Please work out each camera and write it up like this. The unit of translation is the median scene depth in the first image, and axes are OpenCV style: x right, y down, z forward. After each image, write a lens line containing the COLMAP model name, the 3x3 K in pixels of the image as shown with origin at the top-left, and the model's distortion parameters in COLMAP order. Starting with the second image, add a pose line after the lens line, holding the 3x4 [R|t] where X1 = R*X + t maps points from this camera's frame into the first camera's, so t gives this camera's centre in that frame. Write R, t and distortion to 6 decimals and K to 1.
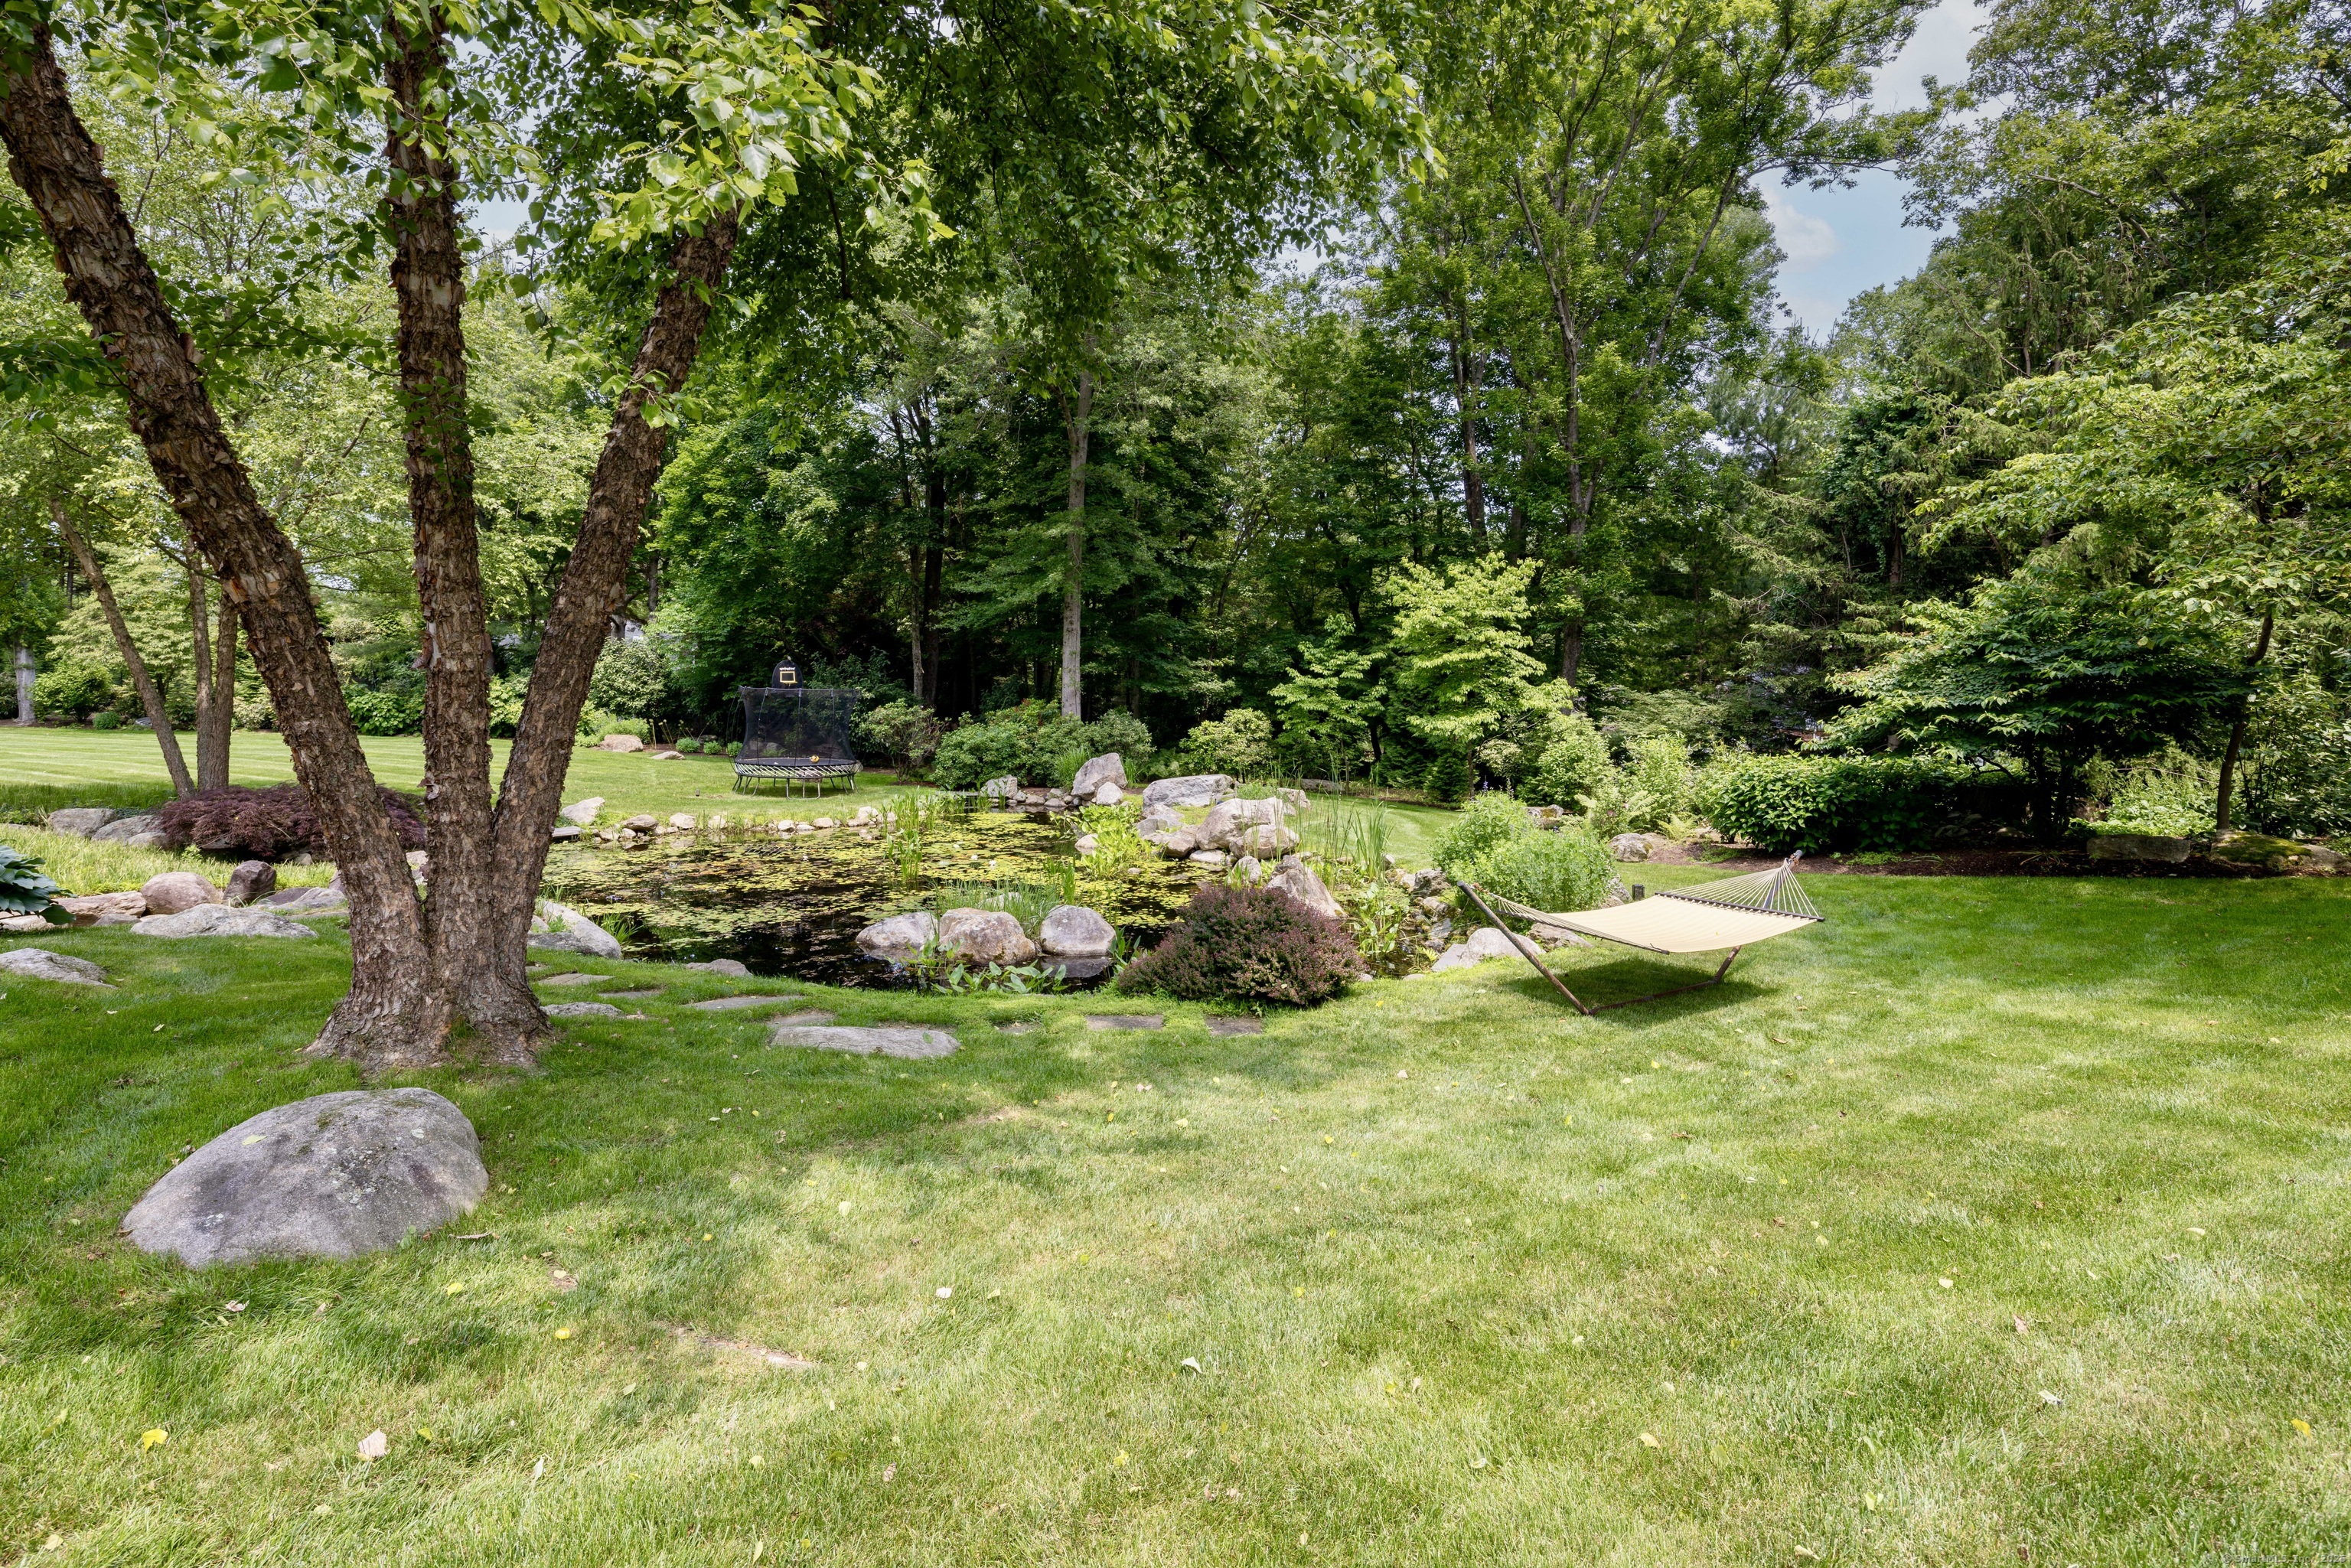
lens RADIAL K [[1145.9, 0, 1175.0], [0, 1145.9, 784.9], [0, 0, 1]] dist [-0.004592, -0.001693]
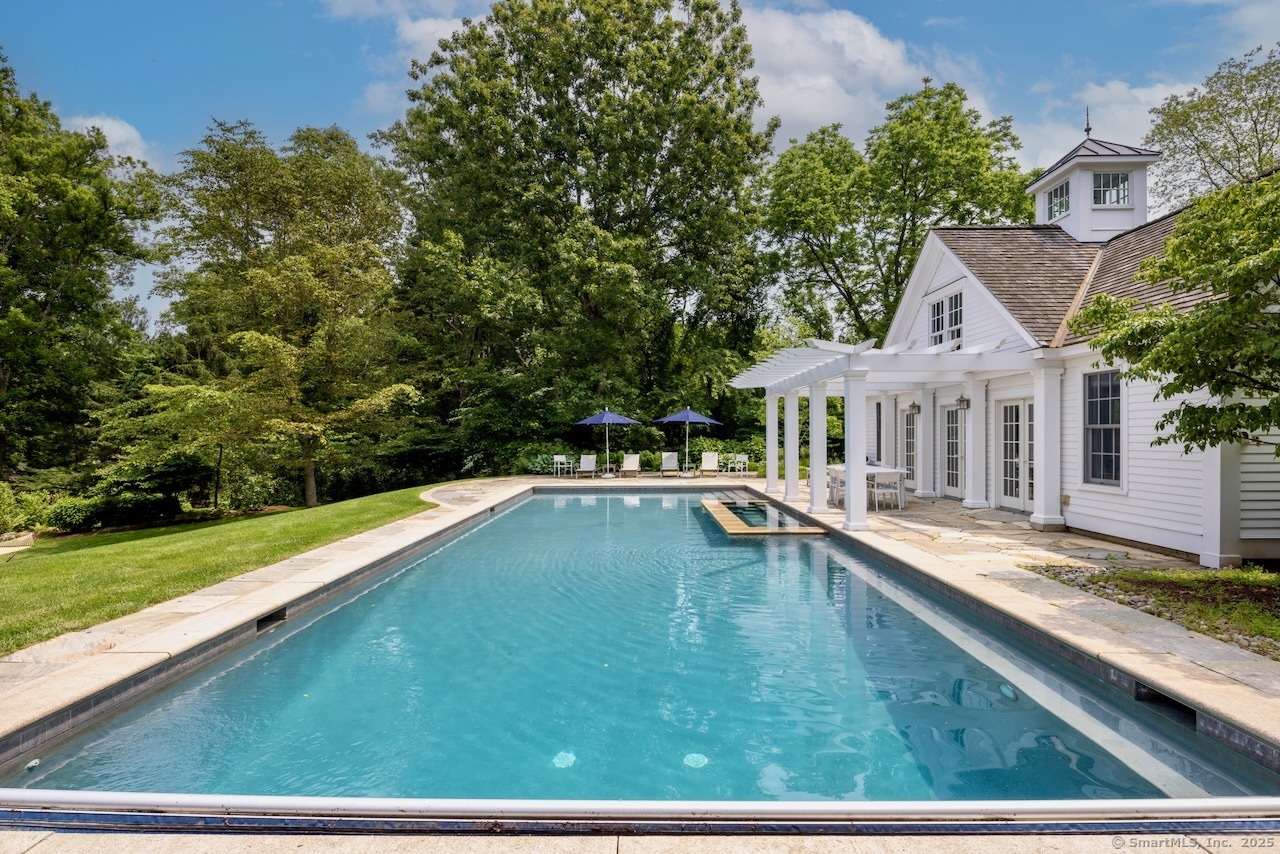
lens RADIAL K [[623.9, 0, 638.1], [0, 623.9, 435.6], [0, 0, 1]] dist [-0.004592, -0.001693]
pose [[0.463975, 0.006437, 0.885825, -0.204672], [0.075584, 0.996039, -0.046827, -0.001889], [-0.882618, 0.088680, 0.461651, -1.014184]]
